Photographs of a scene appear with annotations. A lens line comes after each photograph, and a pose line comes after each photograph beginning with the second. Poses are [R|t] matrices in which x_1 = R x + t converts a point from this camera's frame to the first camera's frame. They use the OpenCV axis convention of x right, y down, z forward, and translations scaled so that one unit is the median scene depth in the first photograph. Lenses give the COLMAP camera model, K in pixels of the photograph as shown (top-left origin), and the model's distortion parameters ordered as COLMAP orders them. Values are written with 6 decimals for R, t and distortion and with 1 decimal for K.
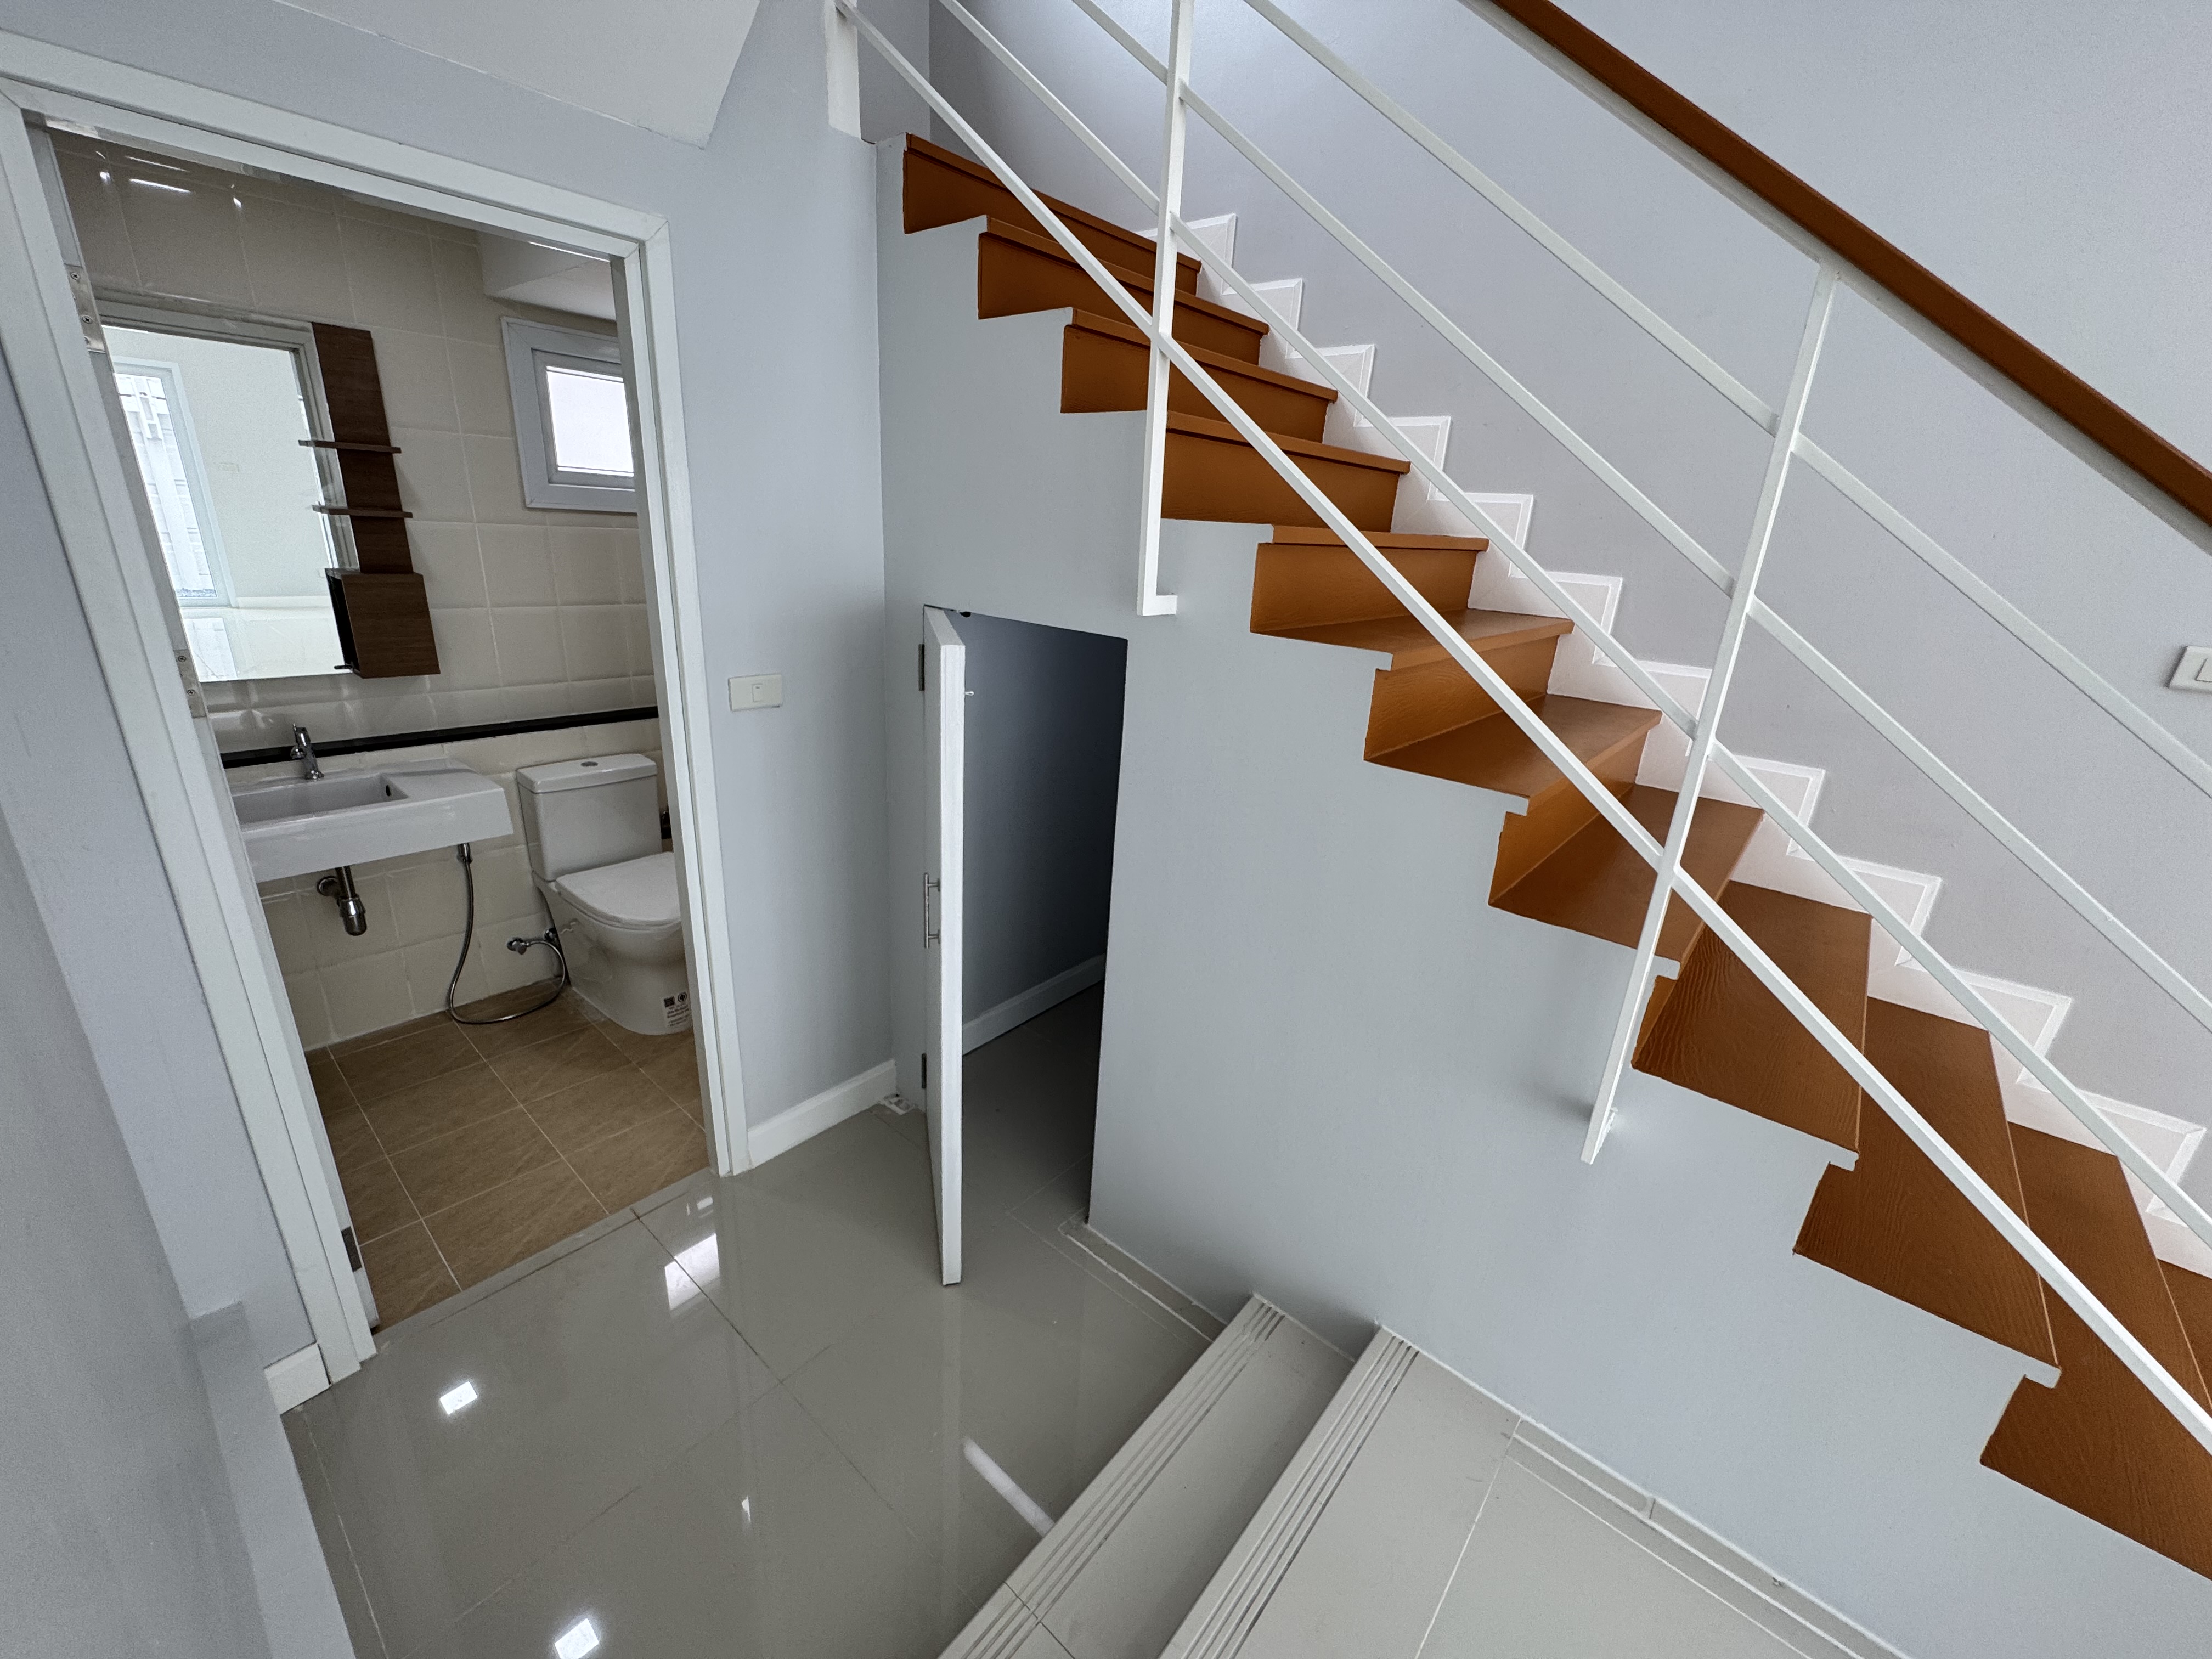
lens RADIAL K [[882.4, 0, 1109.9], [0, 882.4, 828.3], [0, 0, 1]] dist [-0.002216, -0.000237]
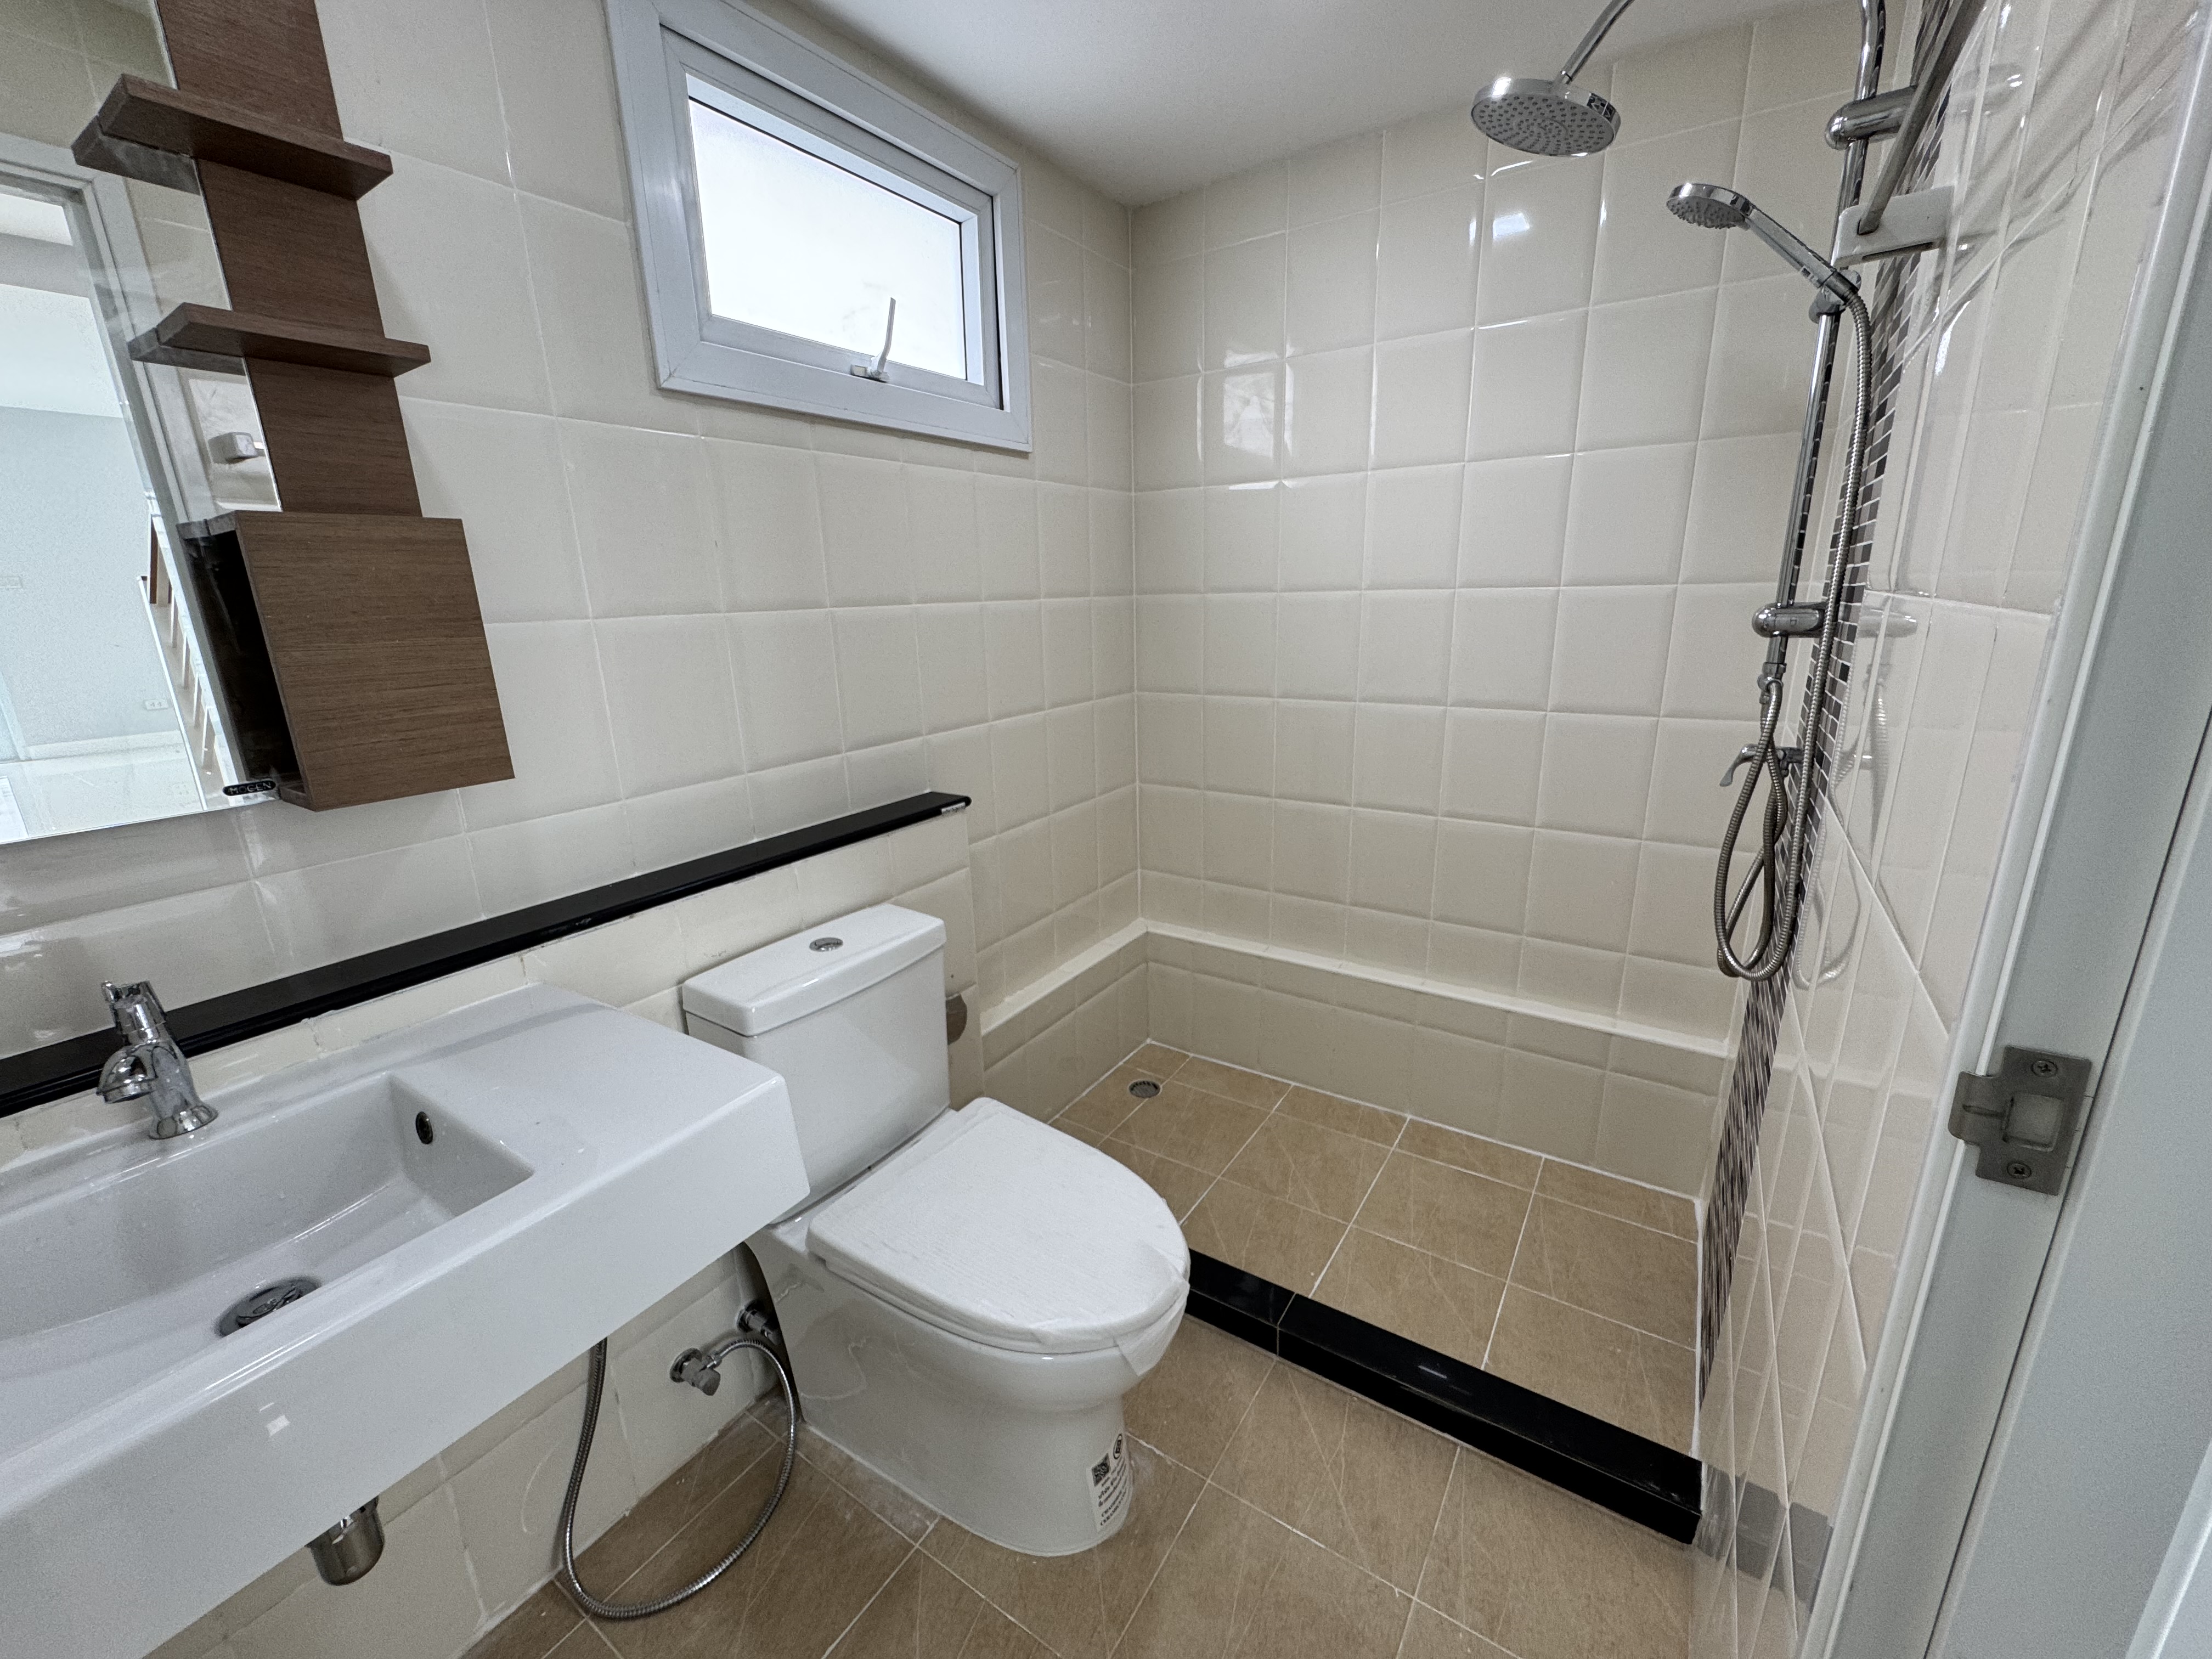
lens RADIAL K [[882.4, 0, 1104.9], [0, 882.4, 826.0], [0, 0, 1]] dist [-0.002216, -0.000237]
pose [[0.987788, -0.119292, 0.100220, -0.547458], [0.125514, 0.990381, -0.058236, -0.099378], [-0.092309, 0.070104, 0.993260, 0.594604]]
